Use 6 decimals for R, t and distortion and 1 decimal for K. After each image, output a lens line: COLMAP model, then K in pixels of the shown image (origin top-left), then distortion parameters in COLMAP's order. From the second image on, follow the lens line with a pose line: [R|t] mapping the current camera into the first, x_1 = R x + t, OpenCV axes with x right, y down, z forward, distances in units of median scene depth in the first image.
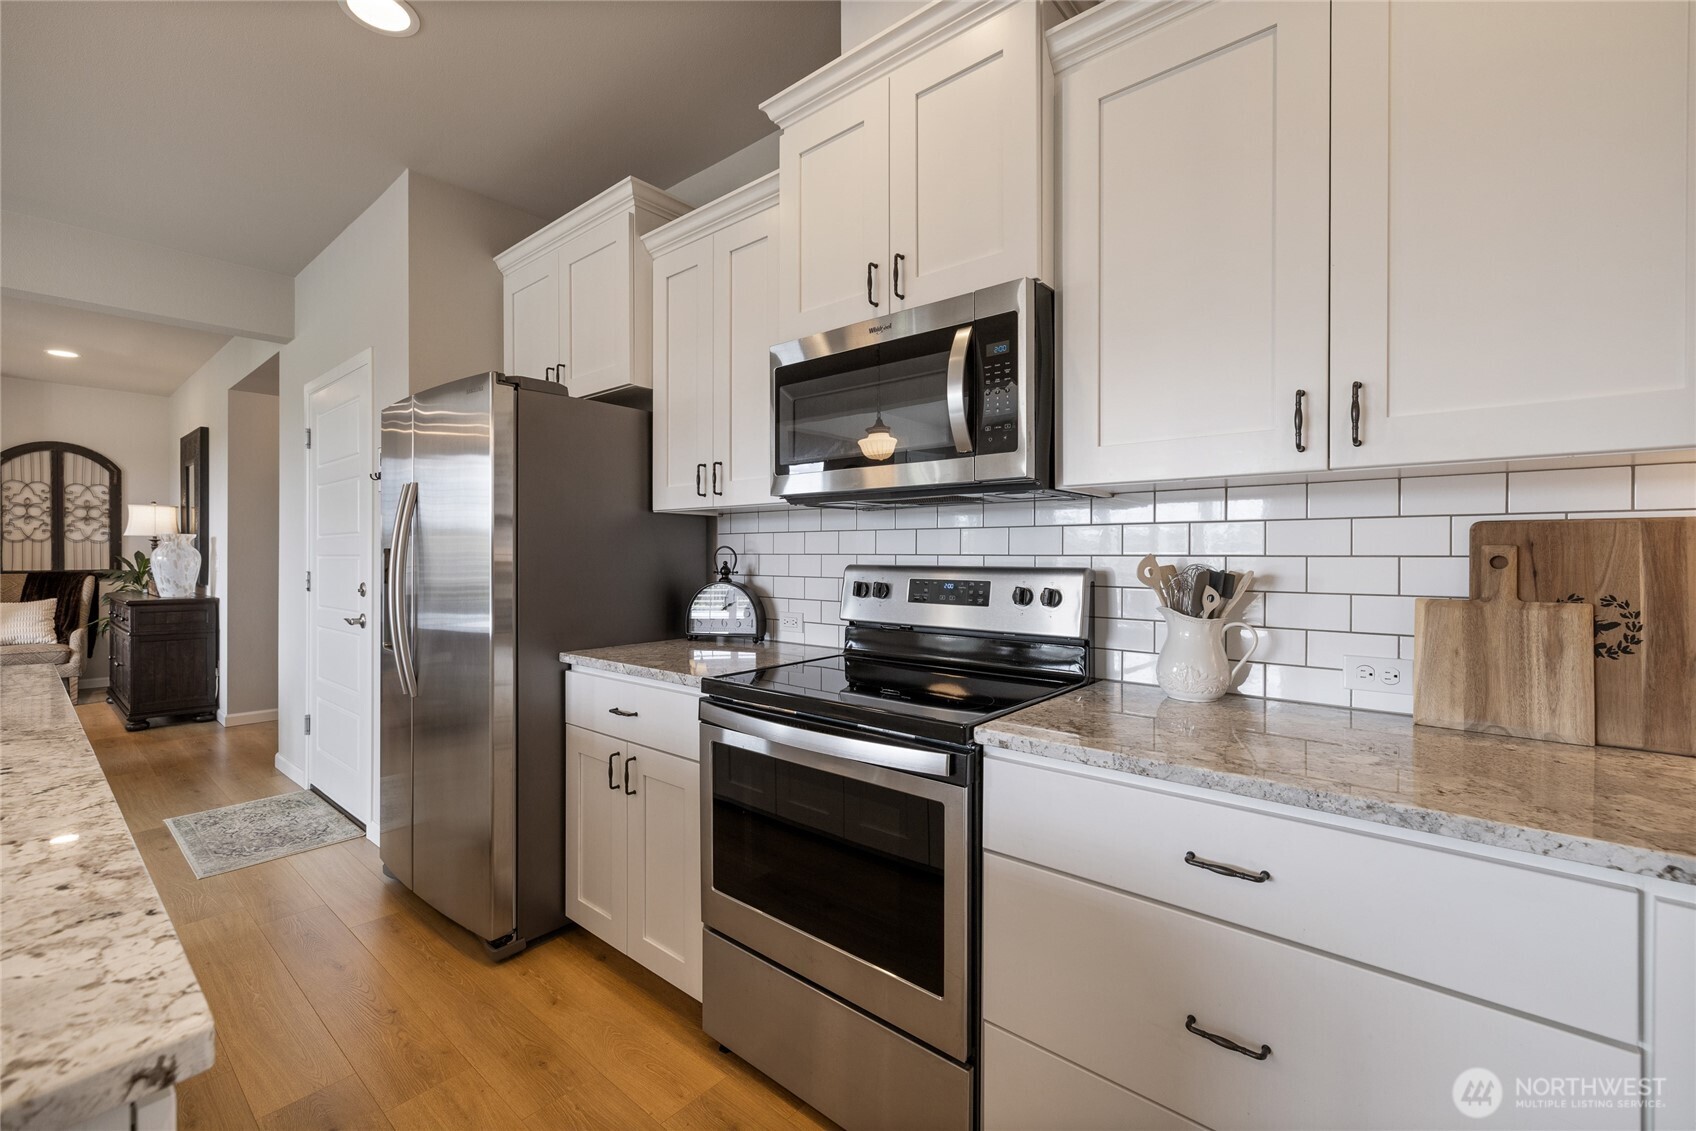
lens RADIAL K [[719.0, 0, 844.0], [0, 719.0, 553.0], [0, 0, 1]] dist [0.002874, -0.000148]
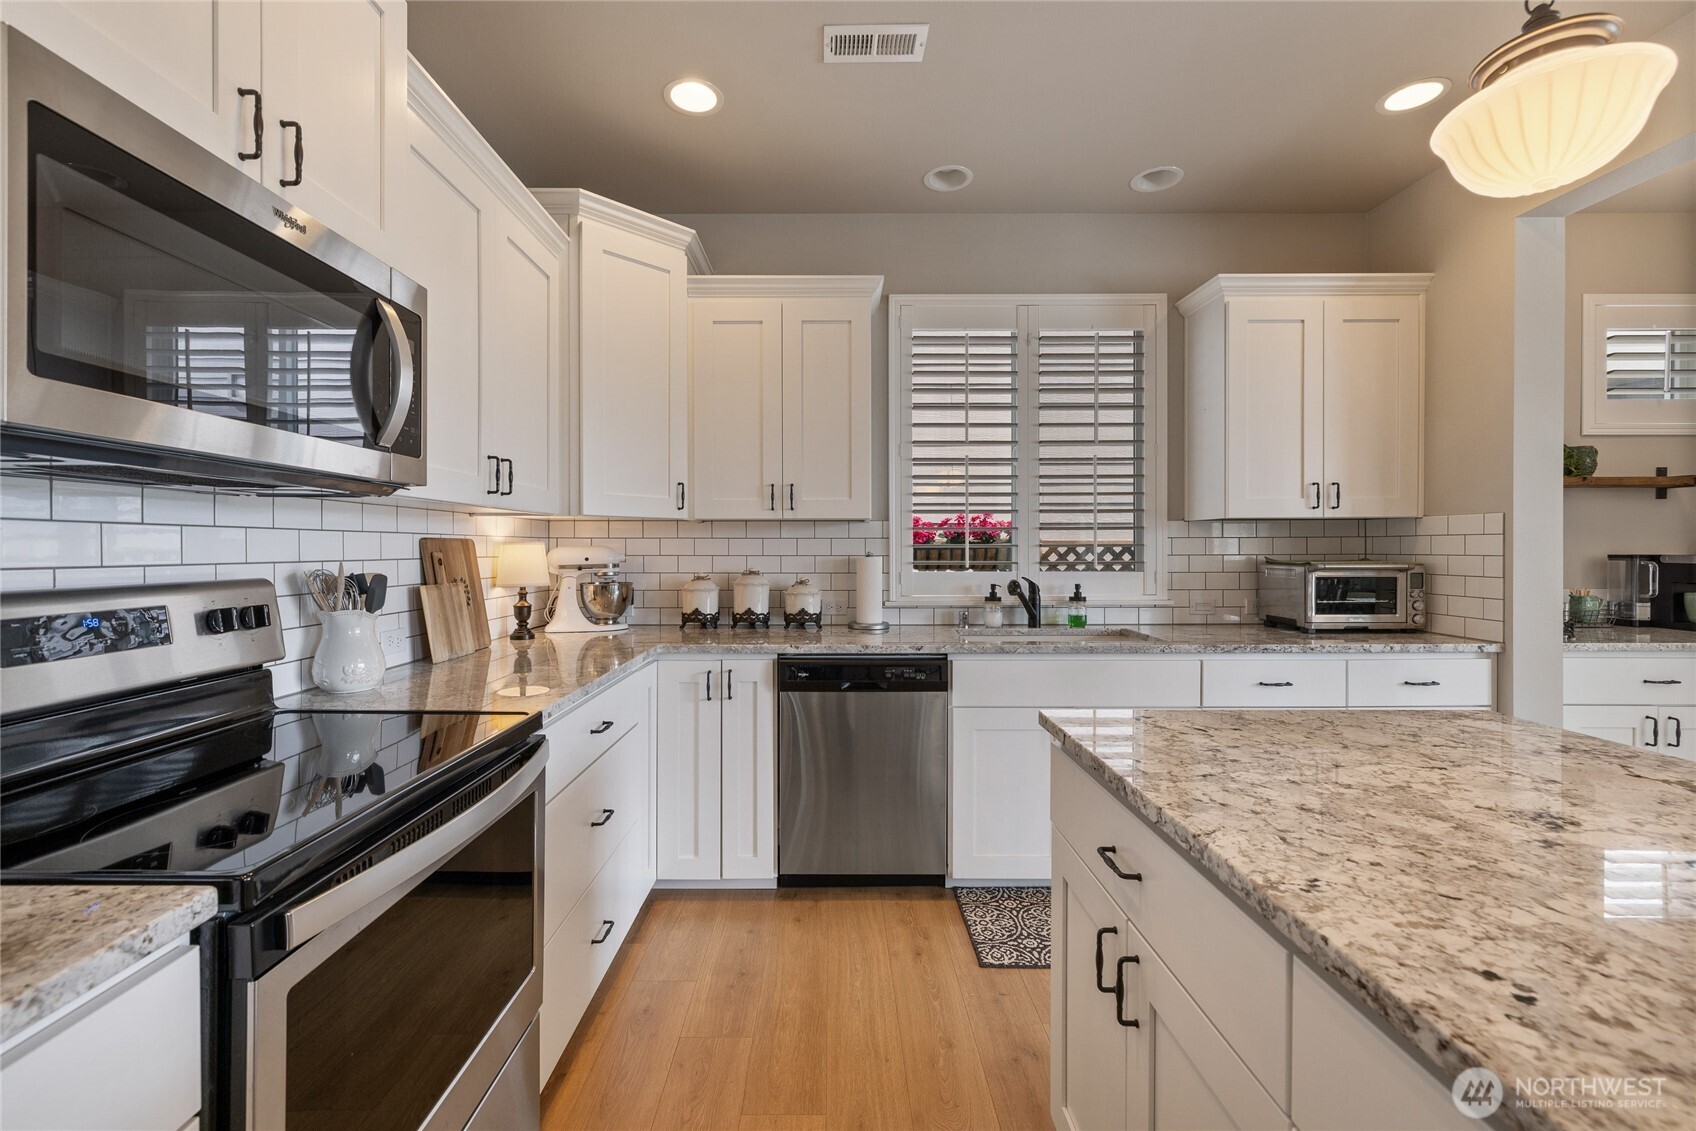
lens RADIAL K [[719.0, 0, 839.8], [0, 719.0, 549.4], [0, 0, 1]] dist [0.002874, -0.000148]
pose [[-0.658033, 0.004089, 0.752978, -0.701455], [0.007228, 0.999973, 0.000887, -0.008467], [-0.752954, 0.006026, -0.658045, 0.966235]]
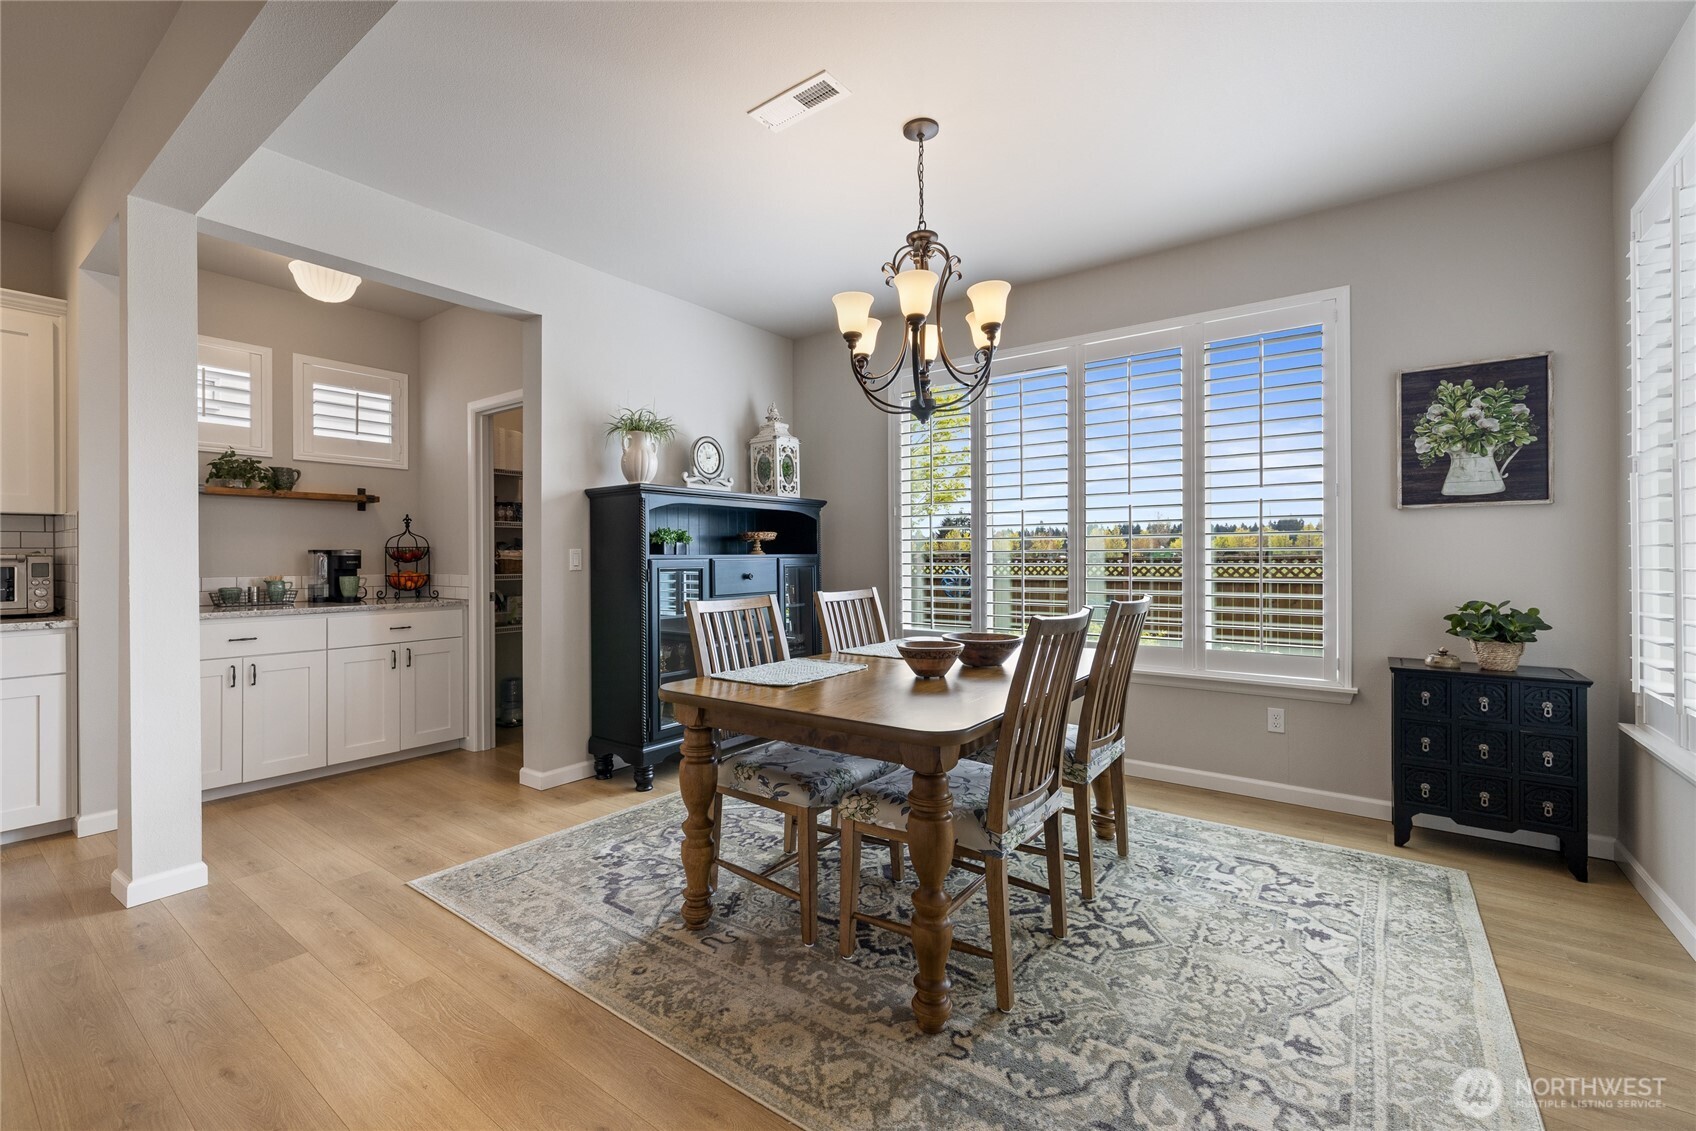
lens RADIAL K [[719.0, 0, 824.2], [0, 719.0, 547.8], [0, 0, 1]] dist [0.002874, -0.000148]
pose [[-0.998496, 0.004065, -0.054673, -2.082408], [0.004410, 0.999971, -0.006194, 0.032188], [0.054646, -0.006425, -0.998485, 0.857425]]
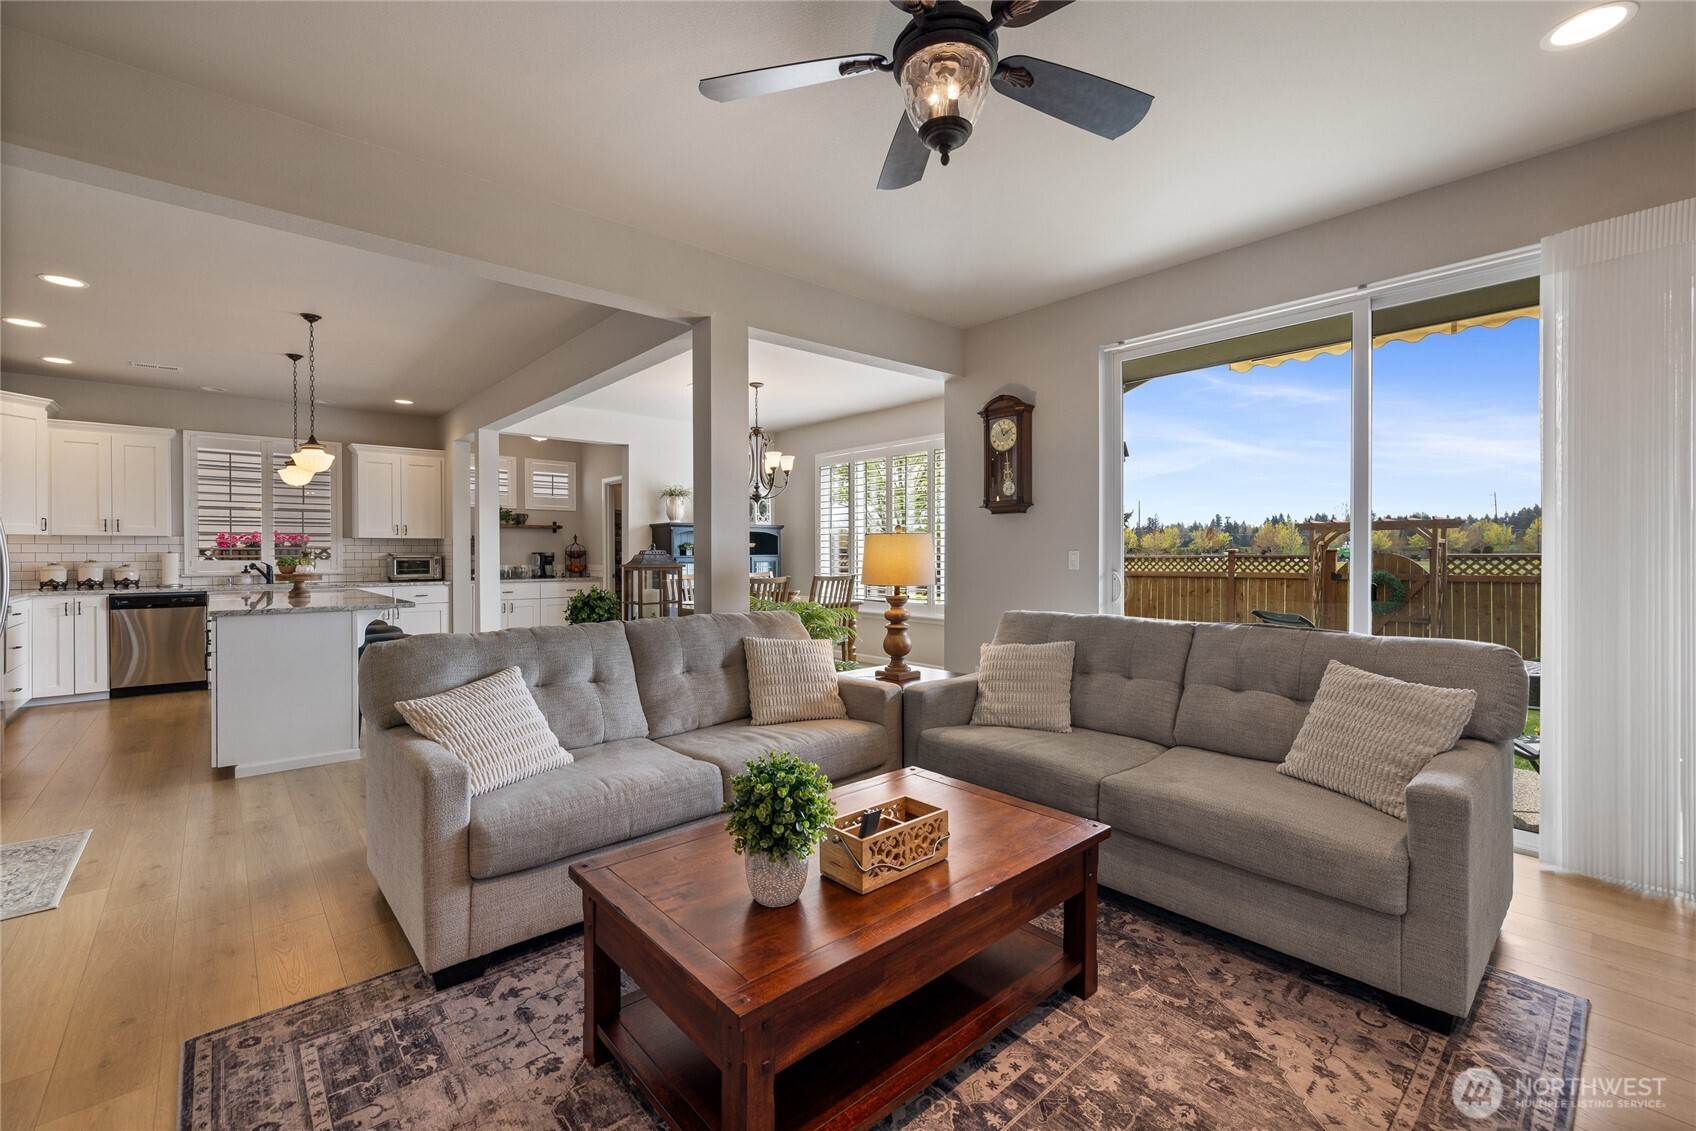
lens RADIAL K [[719.0, 0, 842.2], [0, 719.0, 554.0], [0, 0, 1]] dist [0.002874, -0.000148]
pose [[-0.989535, 0.003303, 0.144257, -3.257083], [0.004418, 0.999963, 0.007406, 0.002015], [-0.144227, 0.007966, -0.989513, 2.839419]]
